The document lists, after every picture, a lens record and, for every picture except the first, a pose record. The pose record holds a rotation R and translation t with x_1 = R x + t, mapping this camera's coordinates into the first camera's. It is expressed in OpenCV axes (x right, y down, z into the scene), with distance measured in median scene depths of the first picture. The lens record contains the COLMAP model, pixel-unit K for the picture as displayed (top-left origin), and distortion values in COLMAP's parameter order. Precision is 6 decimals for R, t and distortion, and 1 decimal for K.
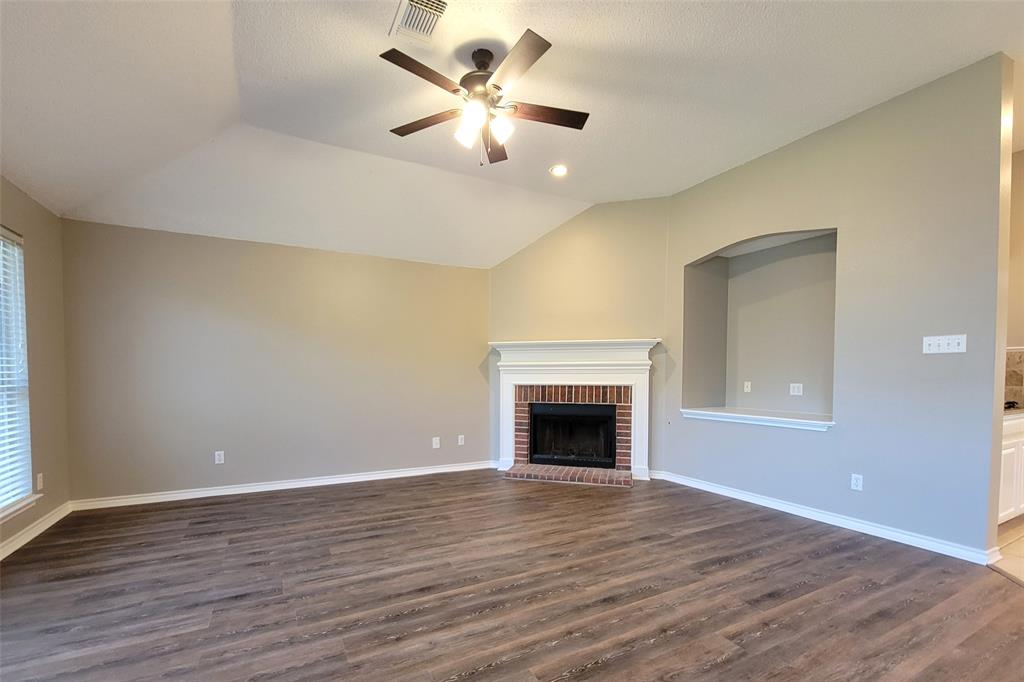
lens RADIAL K [[435.7, 0, 495.7], [0, 435.7, 395.6], [0, 0, 1]] dist [-0.001587, -0.000096]
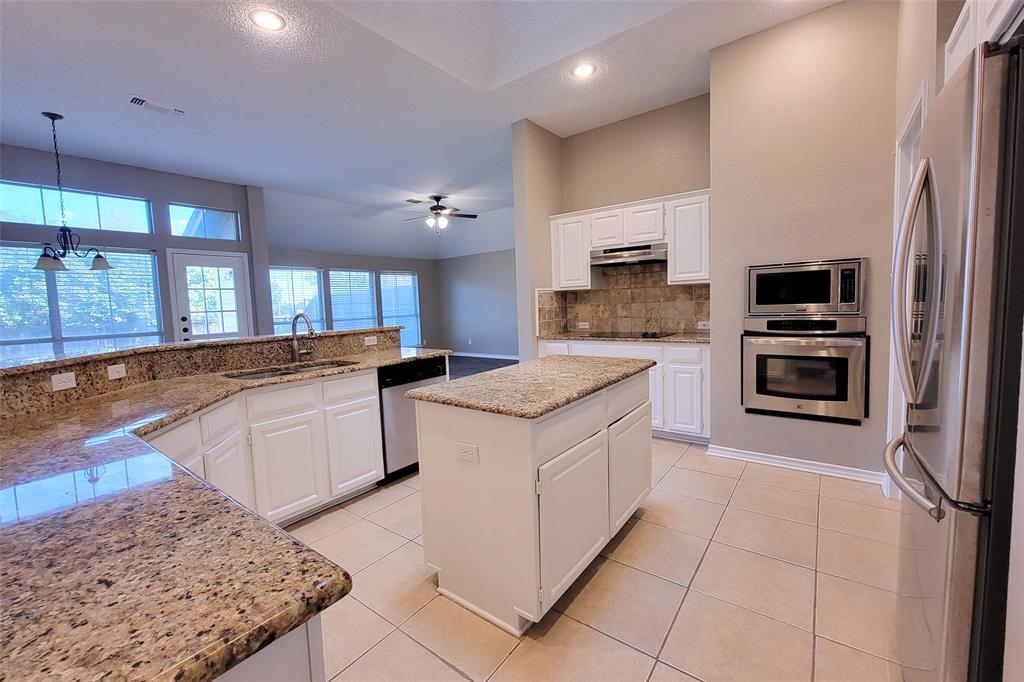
lens RADIAL K [[419.5, 0, 505.3], [0, 419.5, 333.9], [0, 0, 1]] dist [-0.005014, 0.001041]
pose [[0.420856, 0.048572, -0.905826, 1.464973], [-0.000317, 0.998573, 0.053398, -0.029003], [0.907127, -0.022185, 0.420271, 0.133804]]
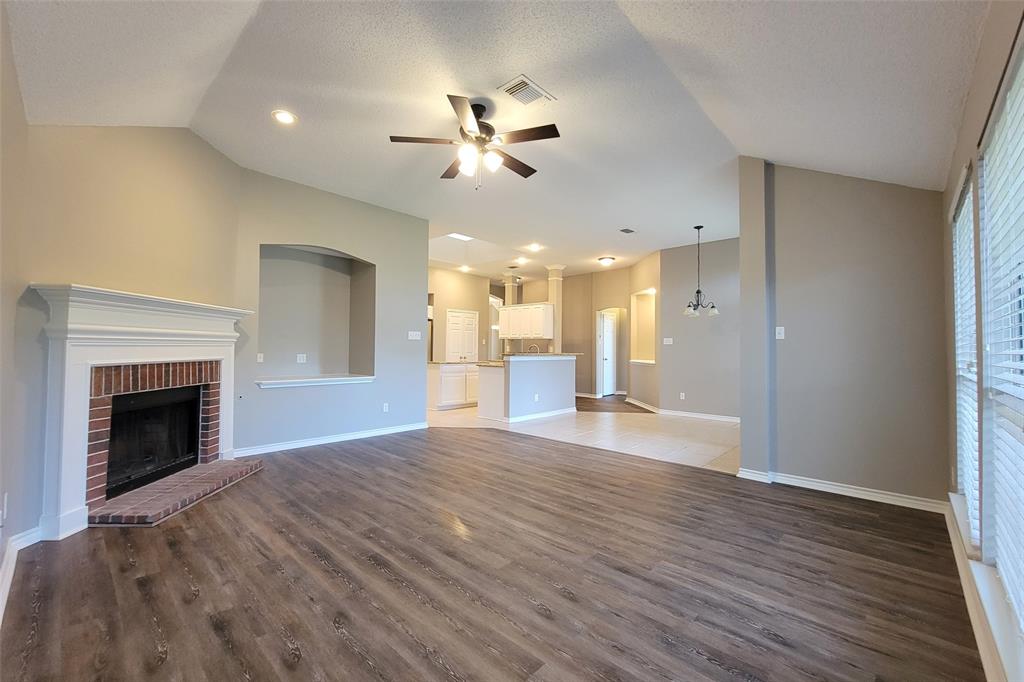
lens RADIAL K [[419.5, 0, 507.5], [0, 419.5, 339.7], [0, 0, 1]] dist [-0.005014, 0.001041]
pose [[-0.334473, 0.012404, 0.942324, -0.688111], [0.030104, 0.999544, -0.002472, -0.045123], [-0.941925, 0.027541, -0.334693, 0.751675]]
